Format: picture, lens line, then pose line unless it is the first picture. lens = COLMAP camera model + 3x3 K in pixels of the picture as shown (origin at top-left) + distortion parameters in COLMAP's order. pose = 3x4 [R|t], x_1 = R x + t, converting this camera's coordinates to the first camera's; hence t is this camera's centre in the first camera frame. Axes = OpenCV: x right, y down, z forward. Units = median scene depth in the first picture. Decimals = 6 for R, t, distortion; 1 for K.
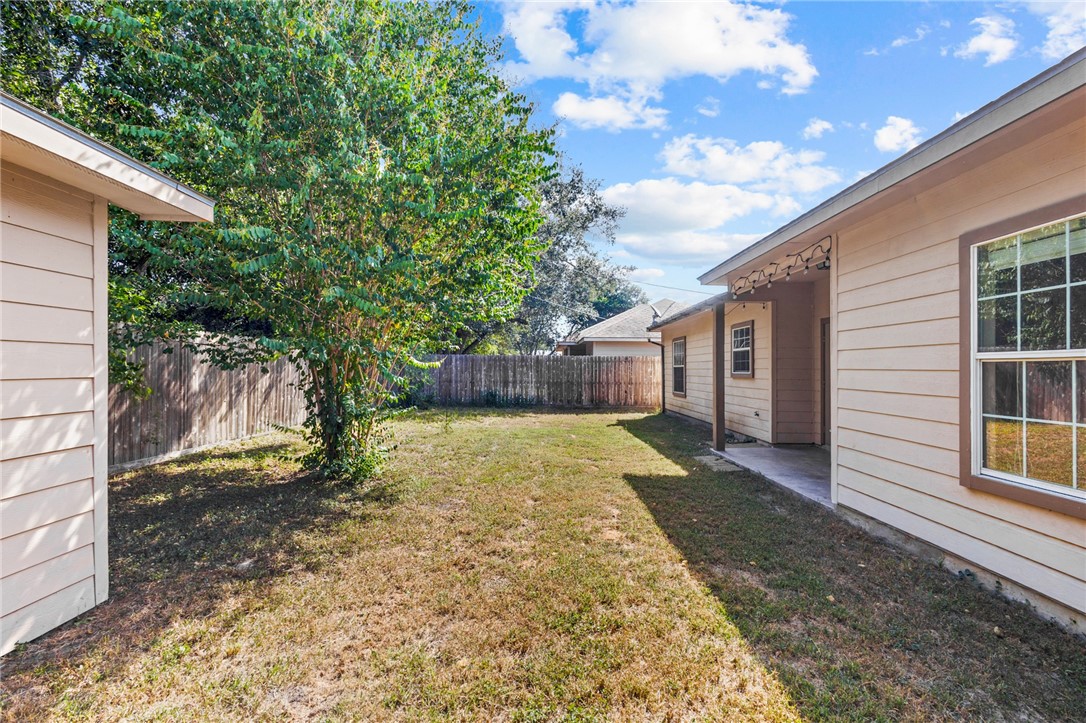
lens RADIAL K [[502.6, 0, 540.5], [0, 502.6, 367.1], [0, 0, 1]] dist [0.001568, -0.000588]
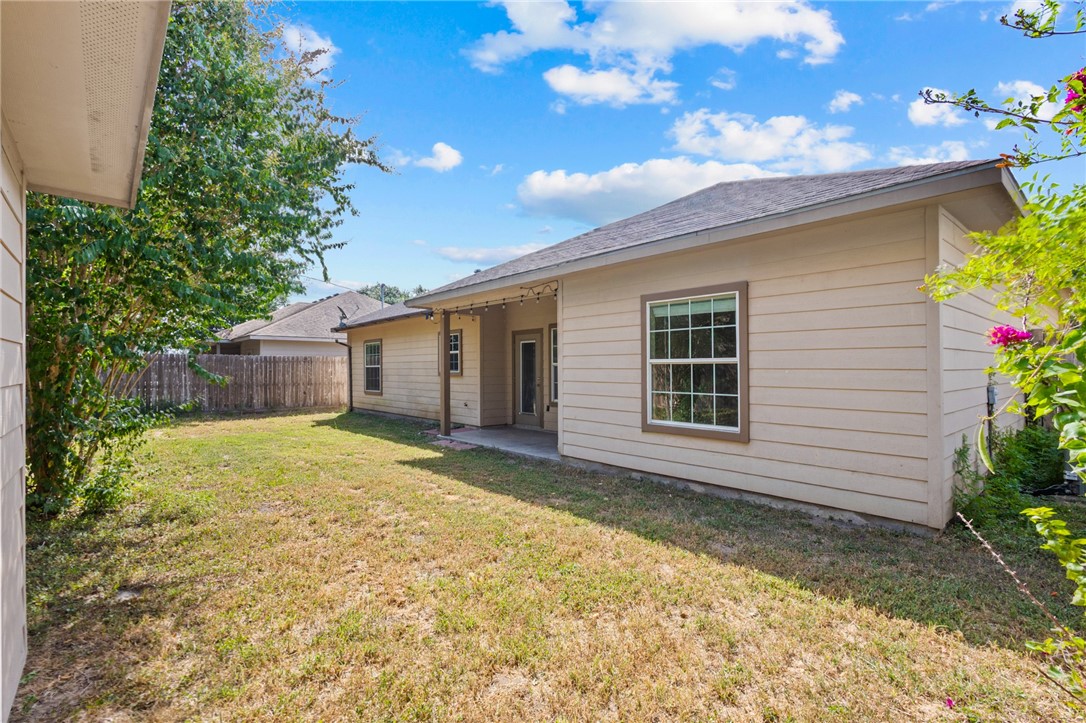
lens RADIAL K [[502.6, 0, 540.5], [0, 502.6, 367.1], [0, 0, 1]] dist [0.001568, -0.000588]
pose [[0.745085, -0.002087, 0.666966, -0.456072], [0.002539, 0.999997, 0.000293, -0.000258], [-0.666965, 0.001475, 0.745088, -0.091415]]
